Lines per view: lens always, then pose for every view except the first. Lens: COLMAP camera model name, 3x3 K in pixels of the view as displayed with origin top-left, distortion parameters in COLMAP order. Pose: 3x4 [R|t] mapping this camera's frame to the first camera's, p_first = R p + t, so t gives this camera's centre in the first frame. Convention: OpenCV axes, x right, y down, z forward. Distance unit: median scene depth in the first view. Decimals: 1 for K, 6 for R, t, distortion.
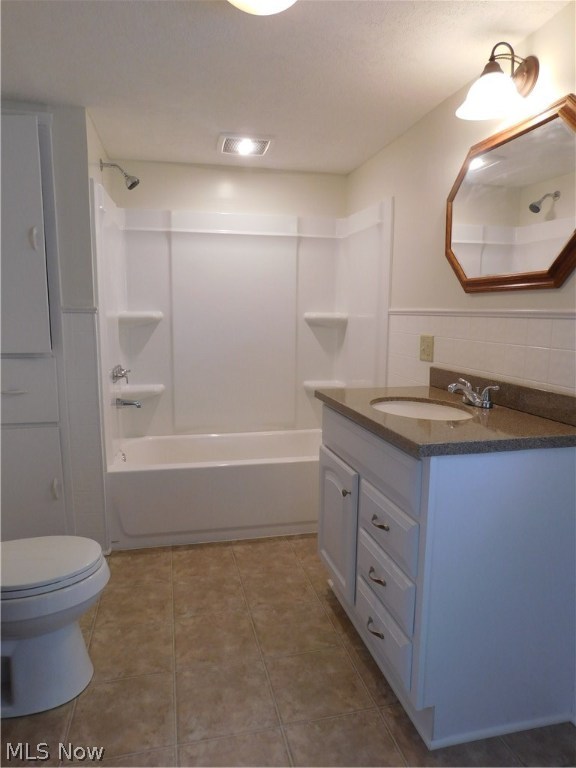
lens RADIAL K [[514.5, 0, 288.0], [0, 514.5, 384.0], [0, 0, 1]] dist [-0.070819, 0.058015]
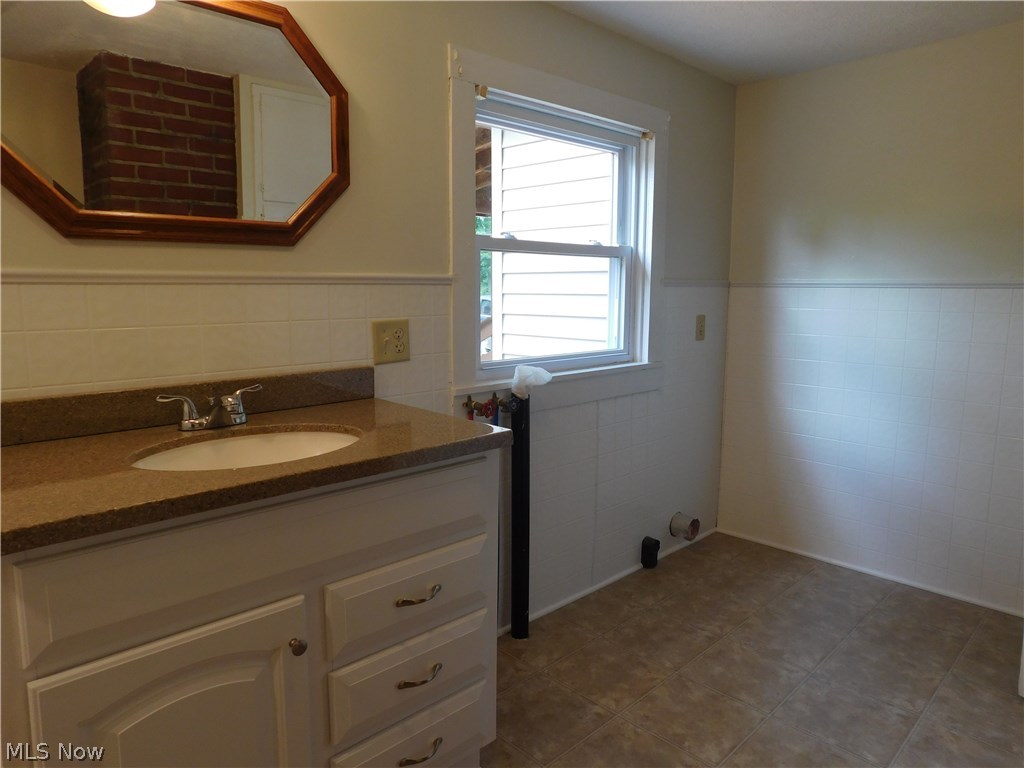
lens RADIAL K [[686.1, 0, 494.2], [0, 686.1, 383.5], [0, 0, 1]] dist [-0.070819, 0.058015]
pose [[-0.511237, -0.128910, 0.849717, -0.610677], [0.109550, 0.970848, 0.213199, -0.239441], [-0.852429, 0.202082, -0.482211, 1.726047]]
